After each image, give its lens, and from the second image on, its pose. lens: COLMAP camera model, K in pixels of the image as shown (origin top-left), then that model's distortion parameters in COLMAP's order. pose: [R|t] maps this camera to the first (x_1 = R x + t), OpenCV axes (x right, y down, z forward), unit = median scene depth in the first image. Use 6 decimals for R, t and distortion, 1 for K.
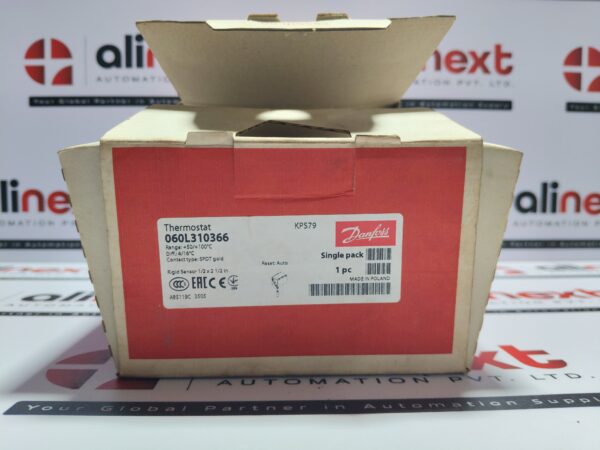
lens RADIAL K [[464.5, 0, 302.0], [0, 464.5, 210.1], [0, 0, 1]] dist [-0.041890, -0.001281]
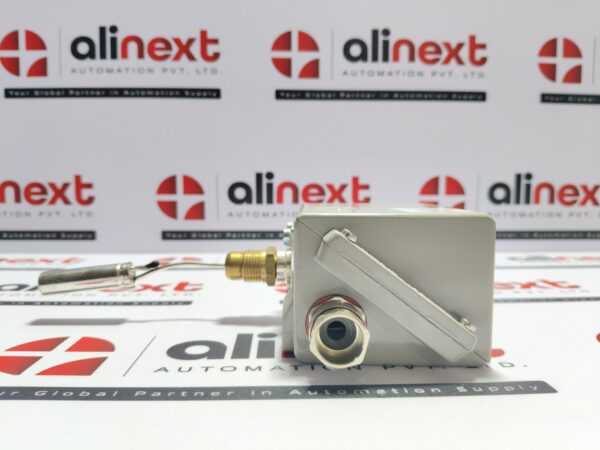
lens RADIAL K [[455.2, 0, 300.0], [0, 455.2, 225.0], [0, 0, 1]] dist [-0.004083, -0.059315]
pose [[1.000000, 0.000689, 0.000574, 0.137120], [-0.000718, 0.998675, 0.051459, 0.000189], [-0.000538, -0.051460, 0.998675, 0.004730]]
